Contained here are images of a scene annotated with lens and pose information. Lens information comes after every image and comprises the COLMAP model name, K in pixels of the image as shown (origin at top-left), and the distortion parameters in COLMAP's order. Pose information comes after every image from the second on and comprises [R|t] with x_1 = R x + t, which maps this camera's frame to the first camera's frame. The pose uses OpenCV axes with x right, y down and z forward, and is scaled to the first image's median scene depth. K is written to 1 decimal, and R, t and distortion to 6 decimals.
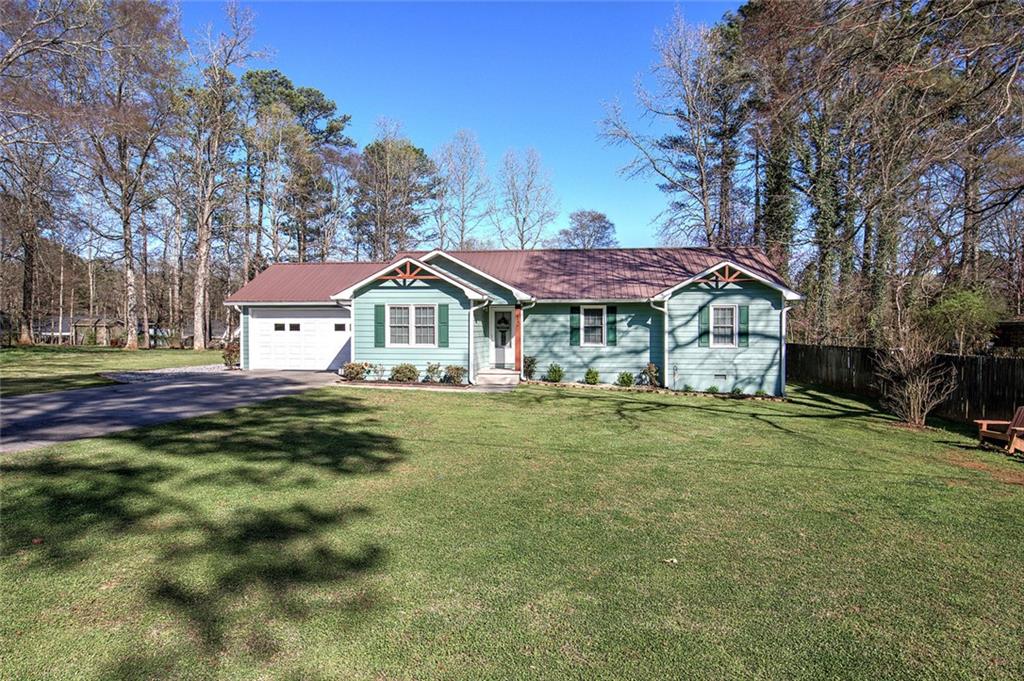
lens RADIAL K [[604.8, 0, 519.1], [0, 604.8, 335.5], [0, 0, 1]] dist [0.016039, -0.001410]
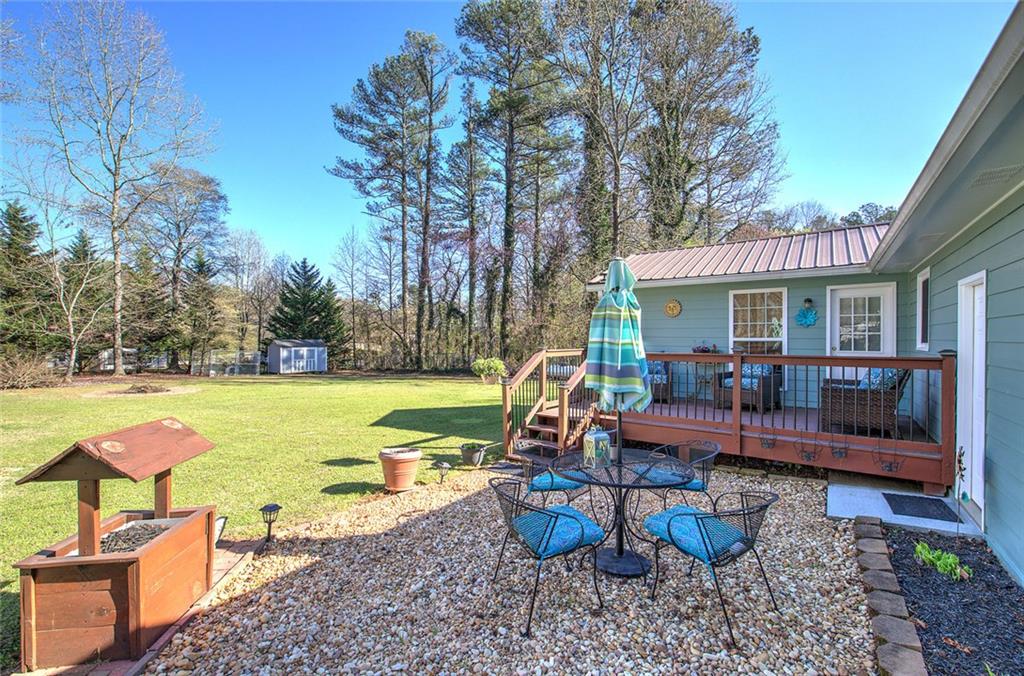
lens RADIAL K [[433.0, 0, 513.7], [0, 433.0, 338.0], [0, 0, 1]] dist [-0.006503, 0.001393]
pose [[0.490979, -0.002734, 0.871167, -0.499673], [0.006459, 0.999979, -0.000502, -0.014025], [-0.871147, 0.005874, 0.490987, 1.558121]]
